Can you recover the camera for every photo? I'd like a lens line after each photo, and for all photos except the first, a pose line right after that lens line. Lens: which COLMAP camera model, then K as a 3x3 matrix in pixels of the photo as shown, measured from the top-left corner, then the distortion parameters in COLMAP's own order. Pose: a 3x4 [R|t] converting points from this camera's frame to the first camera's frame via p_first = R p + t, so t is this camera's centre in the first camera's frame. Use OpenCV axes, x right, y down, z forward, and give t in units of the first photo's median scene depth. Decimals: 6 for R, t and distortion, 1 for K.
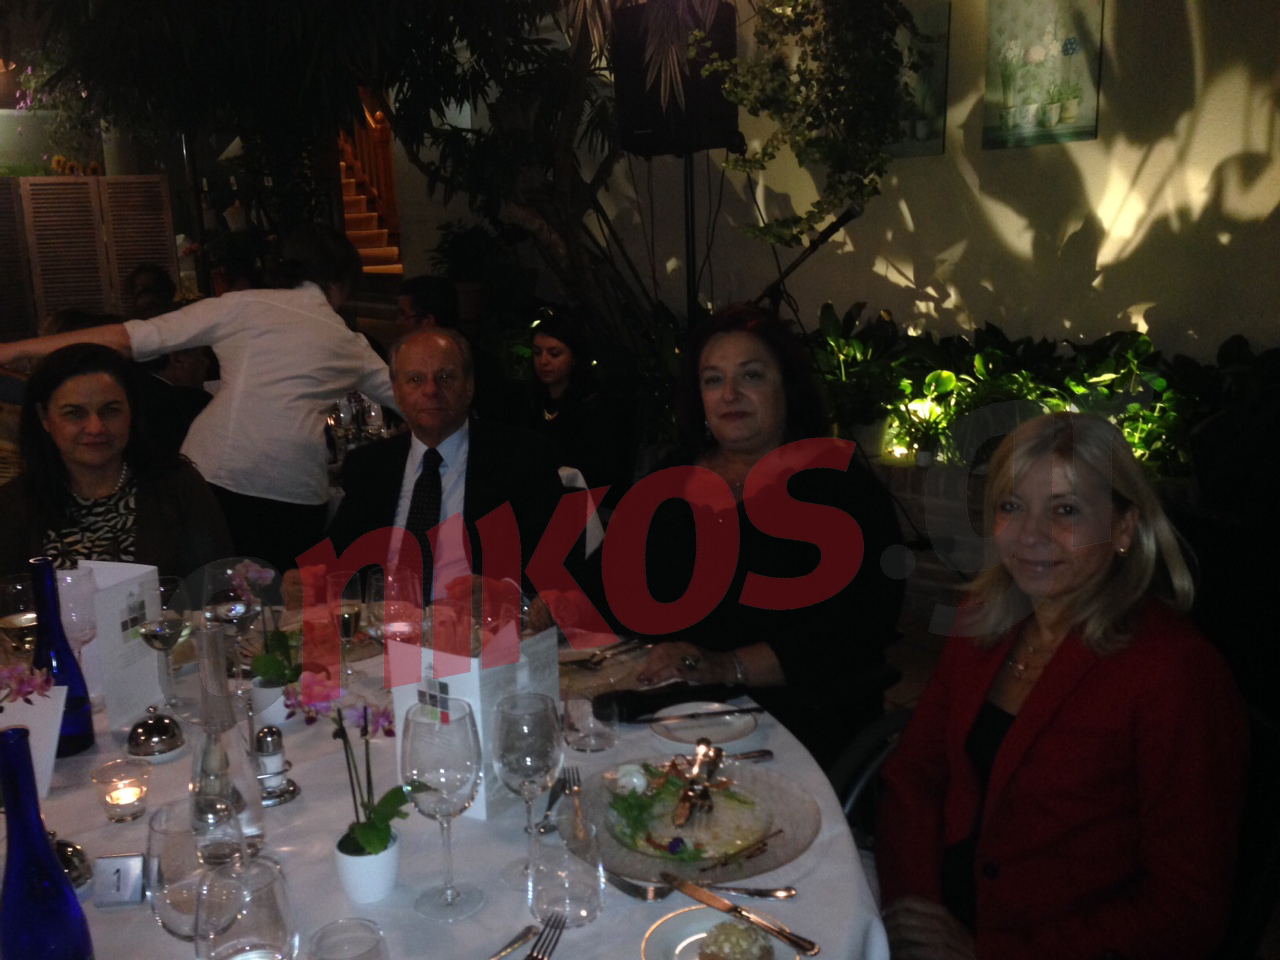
lens RADIAL K [[1234.4, 0, 629.5], [0, 1234.4, 486.4], [0, 0, 1]] dist [0.081345, 0.000000]
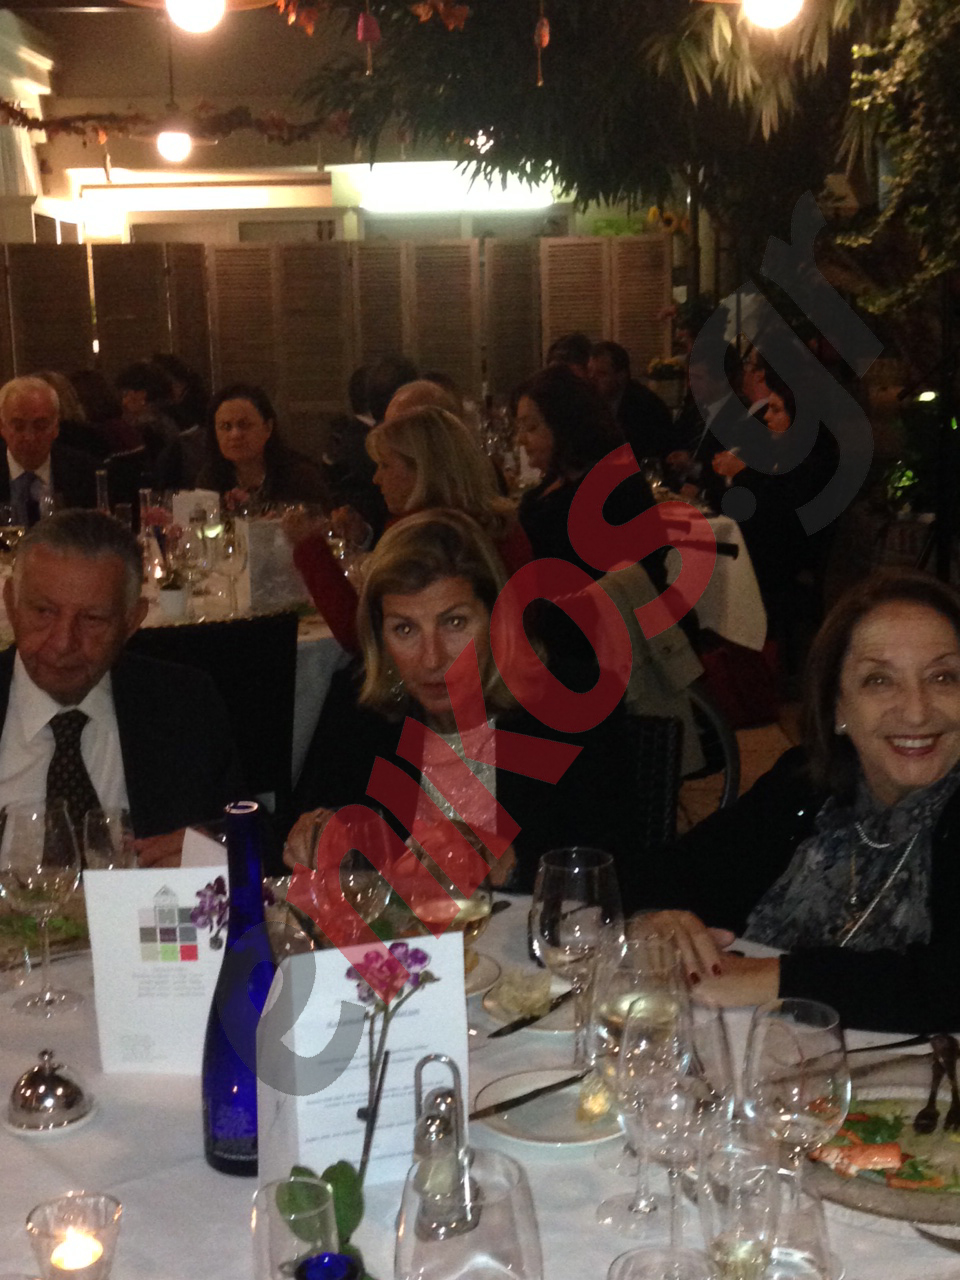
lens RADIAL K [[1896.4, 0, 479.7], [0, 1896.4, 633.2], [0, 0, 1]] dist [0.163939, 0.000000]
pose [[0.806713, 0.115421, -0.579562, 0.628192], [-0.126320, 0.991753, 0.021682, 0.064887], [0.577285, 0.055719, 0.814640, -0.403480]]
